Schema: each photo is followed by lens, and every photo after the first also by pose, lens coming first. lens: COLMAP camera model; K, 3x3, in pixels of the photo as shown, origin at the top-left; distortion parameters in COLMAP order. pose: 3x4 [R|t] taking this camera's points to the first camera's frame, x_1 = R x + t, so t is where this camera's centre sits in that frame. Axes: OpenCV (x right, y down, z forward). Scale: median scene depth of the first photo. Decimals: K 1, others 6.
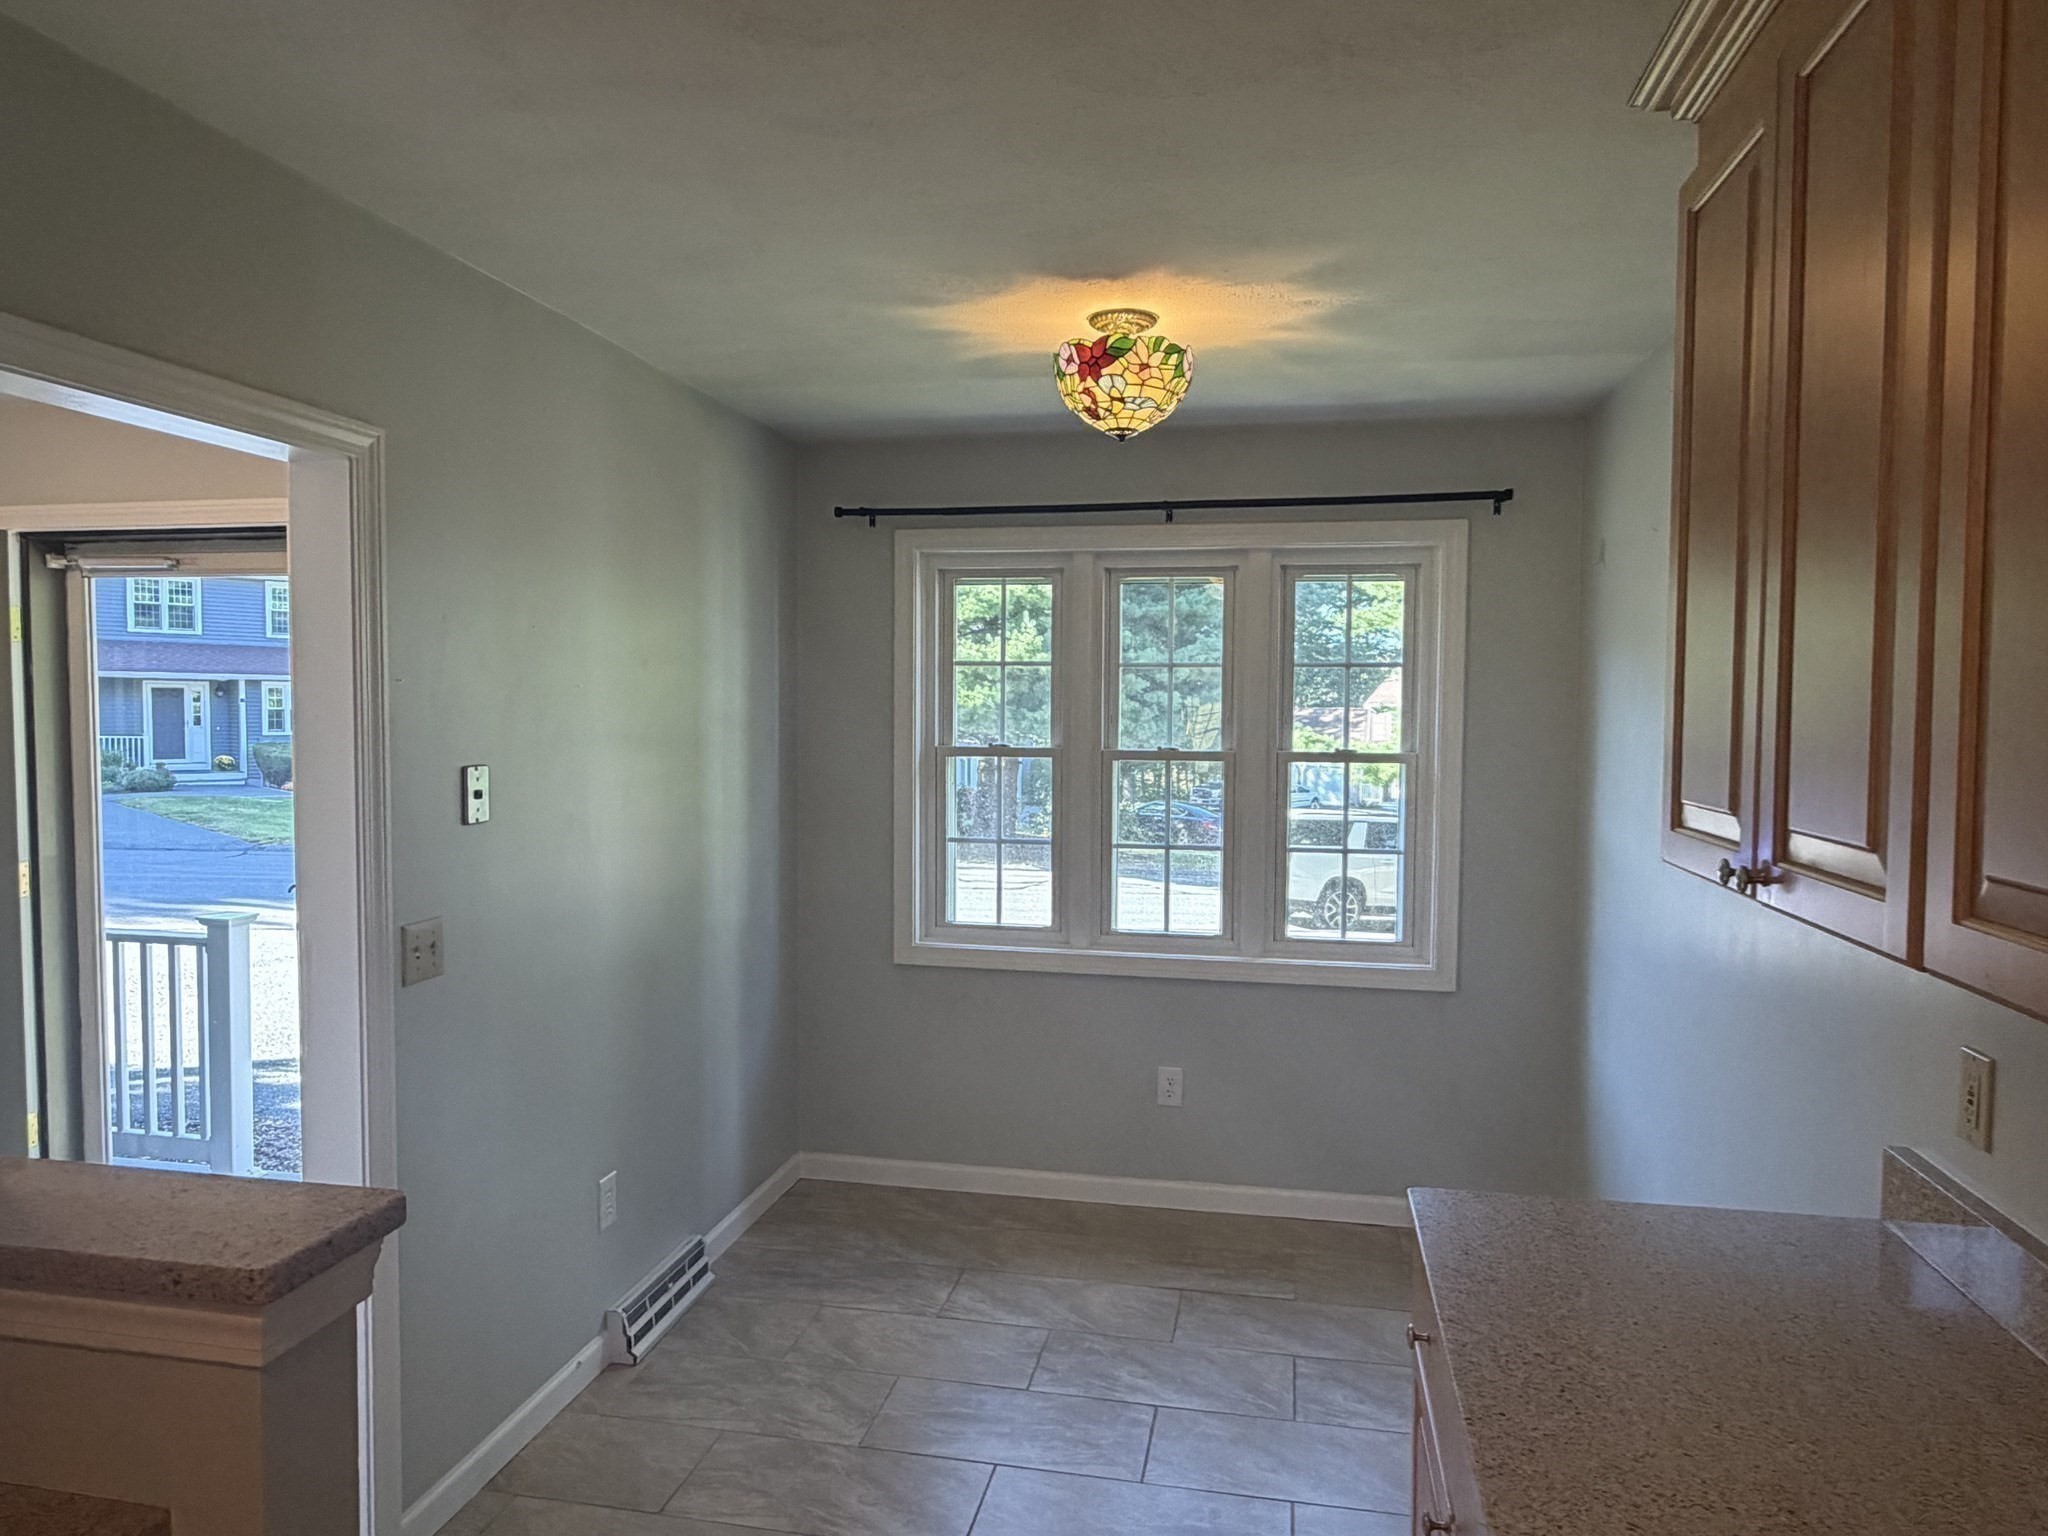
lens RADIAL K [[1320.6, 0, 1024.0], [0, 1320.6, 768.0], [0, 0, 1]] dist [-0.004354, 0.002578]
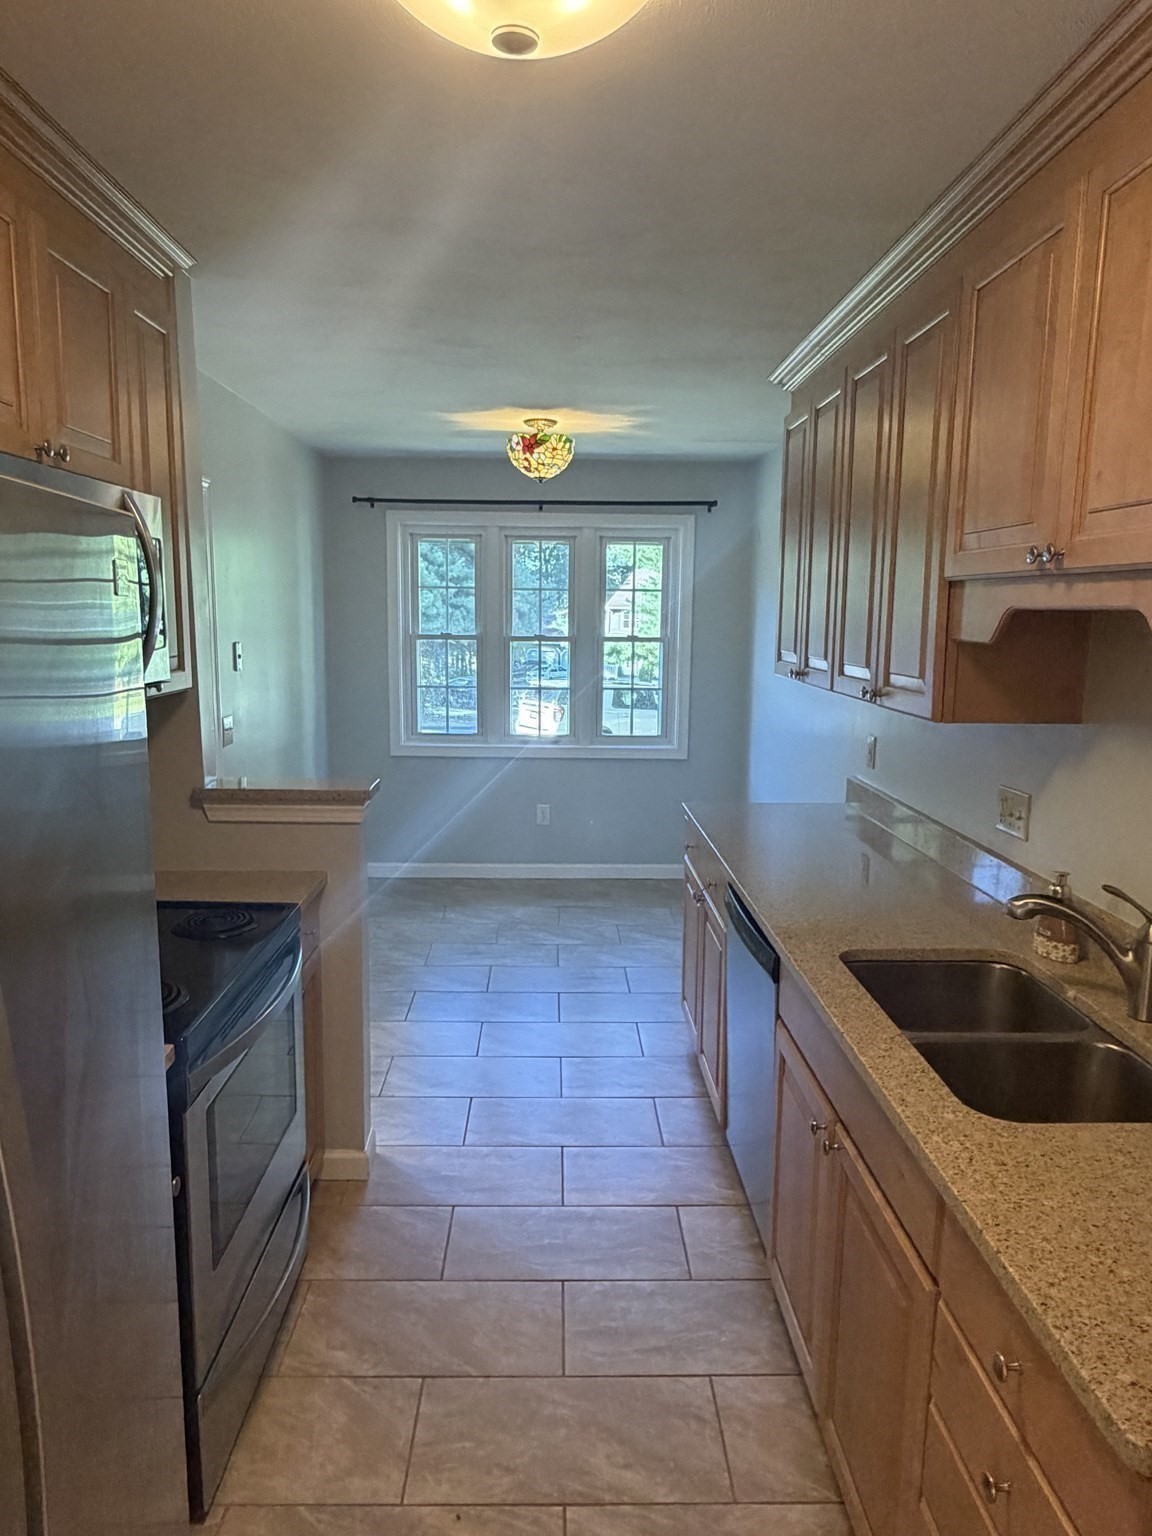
lens RADIAL K [[990.5, 0, 576.0], [0, 990.5, 768.0], [0, 0, 1]] dist [-0.004354, 0.002578]
pose [[0.974411, -0.032383, 0.222430, -0.181688], [0.006846, 0.993384, 0.114633, 0.013872], [-0.224671, -0.110177, 0.968186, -0.439578]]
